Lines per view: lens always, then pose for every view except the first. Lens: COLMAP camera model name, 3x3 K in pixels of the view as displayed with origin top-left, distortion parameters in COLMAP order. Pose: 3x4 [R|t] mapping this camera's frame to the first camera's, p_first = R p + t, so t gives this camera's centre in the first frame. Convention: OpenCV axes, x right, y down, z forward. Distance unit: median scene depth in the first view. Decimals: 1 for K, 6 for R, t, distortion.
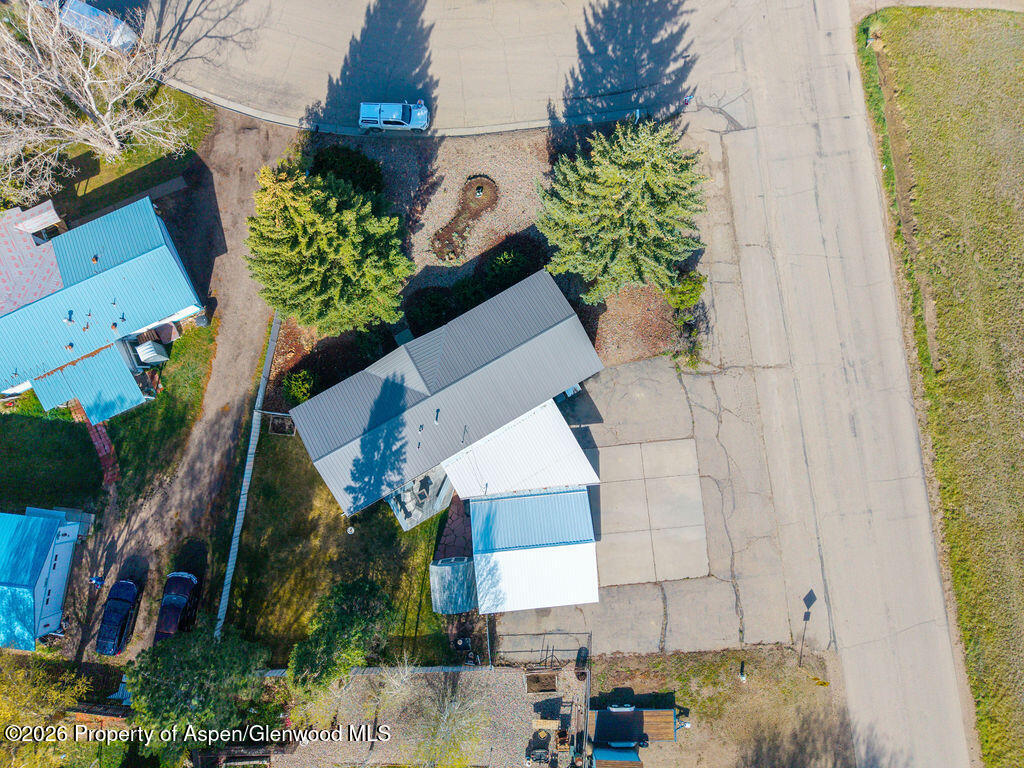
lens RADIAL K [[687.9, 0, 512.0], [0, 687.9, 384.0], [0, 0, 1]] dist [0.001084, 0.000159]
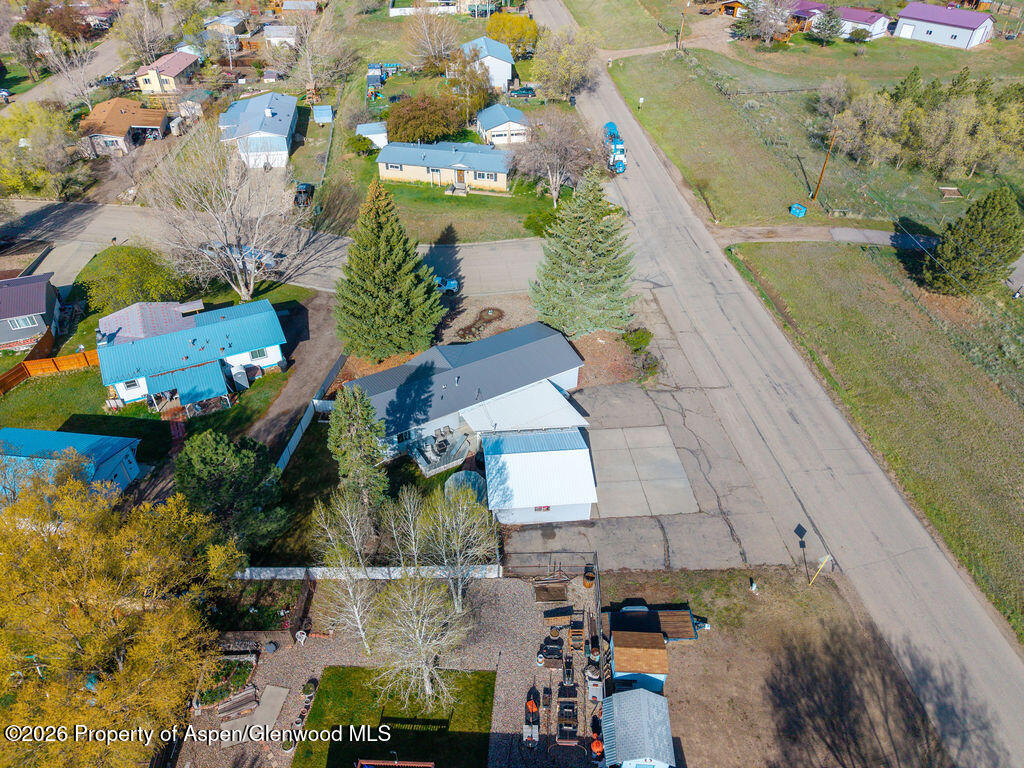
lens RADIAL K [[687.8, 0, 512.0], [0, 687.8, 384.0], [0, 0, 1]] dist [0.011025, -0.022234]
pose [[0.999896, -0.012352, 0.007398, -0.015562], [0.013912, 0.696543, -0.717380, 0.915927], [0.003708, 0.717409, 0.696643, 0.098724]]
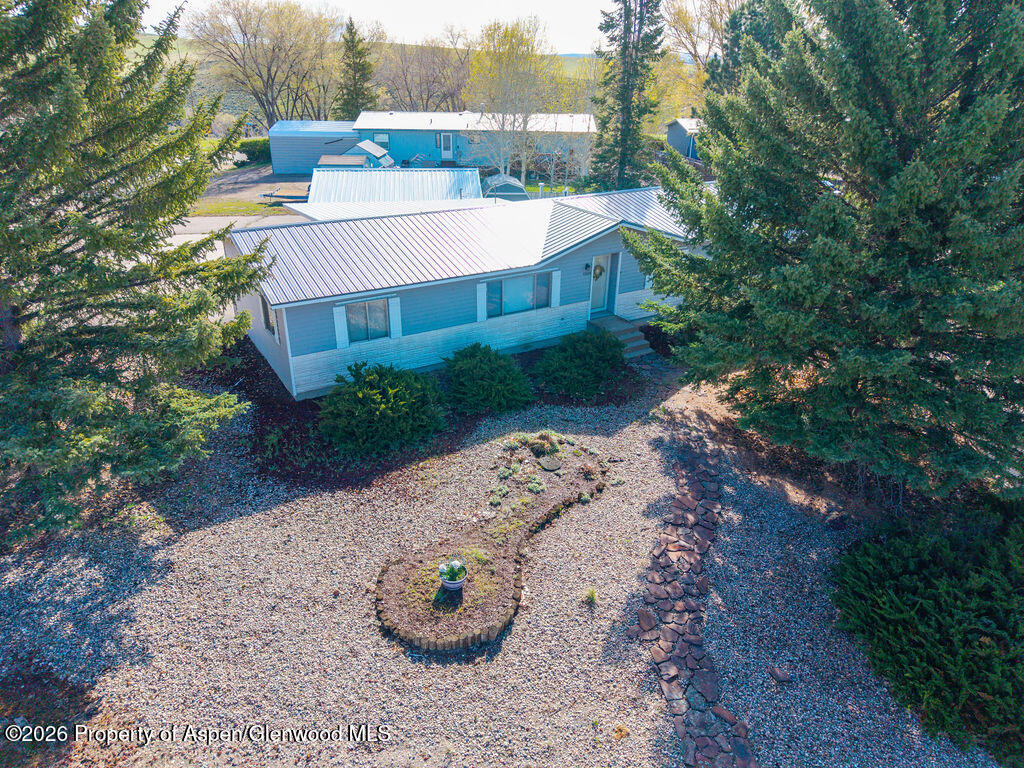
lens RADIAL K [[687.8, 0, 512.0], [0, 687.8, 384.0], [0, 0, 1]] dist [0.011025, -0.022234]
pose [[-0.999466, -0.006334, -0.032057, -0.064146], [-0.028254, -0.325305, 0.945187, -0.513999], [-0.016415, 0.945588, 0.324952, 0.891420]]
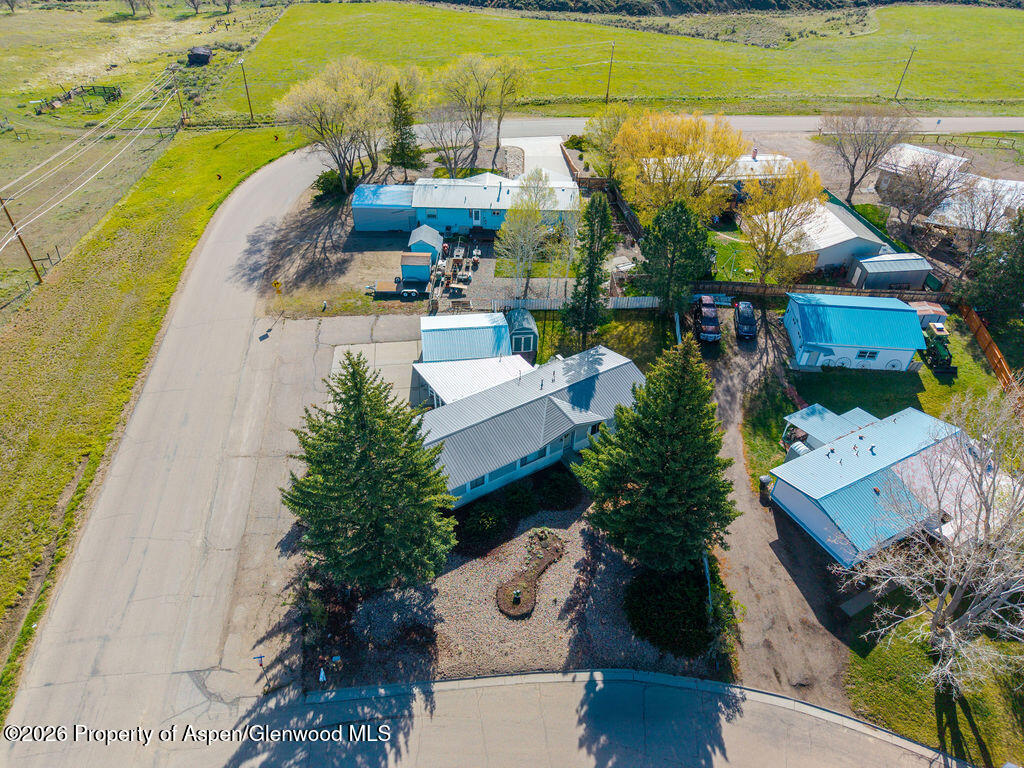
lens RADIAL K [[687.8, 0, 512.0], [0, 687.8, 384.0], [0, 0, 1]] dist [0.011025, -0.022234]
pose [[-0.998513, -0.007416, -0.054011, 0.009908], [-0.040298, -0.566850, 0.822835, -0.899700], [-0.036718, 0.823788, 0.565708, 0.278149]]
